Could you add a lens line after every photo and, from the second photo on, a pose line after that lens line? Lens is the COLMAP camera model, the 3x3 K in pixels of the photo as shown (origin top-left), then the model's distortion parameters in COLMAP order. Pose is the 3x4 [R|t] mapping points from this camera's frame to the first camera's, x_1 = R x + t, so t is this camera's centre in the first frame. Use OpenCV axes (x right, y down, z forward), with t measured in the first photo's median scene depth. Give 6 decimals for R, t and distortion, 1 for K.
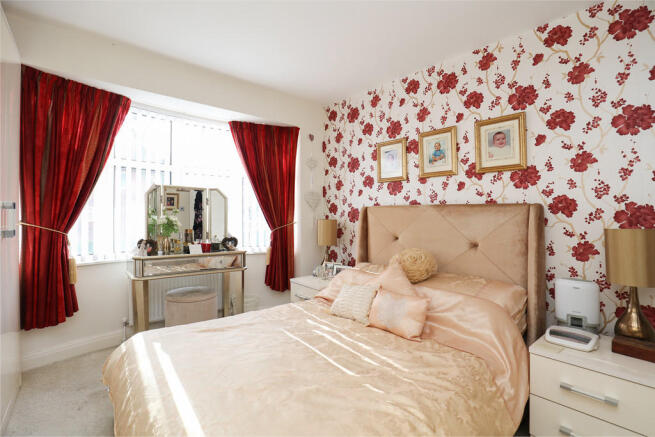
lens RADIAL K [[310.8, 0, 327.5], [0, 310.8, 218.5], [0, 0, 1]] dist [-0.034806, -0.000098]
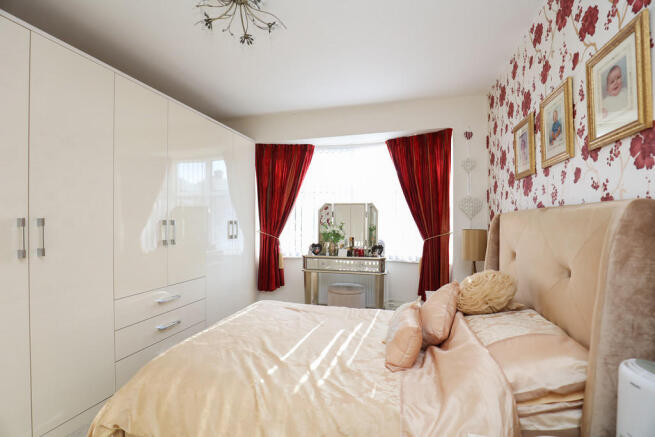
lens RADIAL K [[315.1, 0, 326.0], [0, 315.1, 228.4], [0, 0, 1]] dist [-0.013626, 0.000252]
pose [[0.547044, 0.000117, -0.837104, 0.637348], [0.002880, 0.999994, 0.002022, -0.003373], [0.837099, -0.003517, 0.547040, 0.246161]]
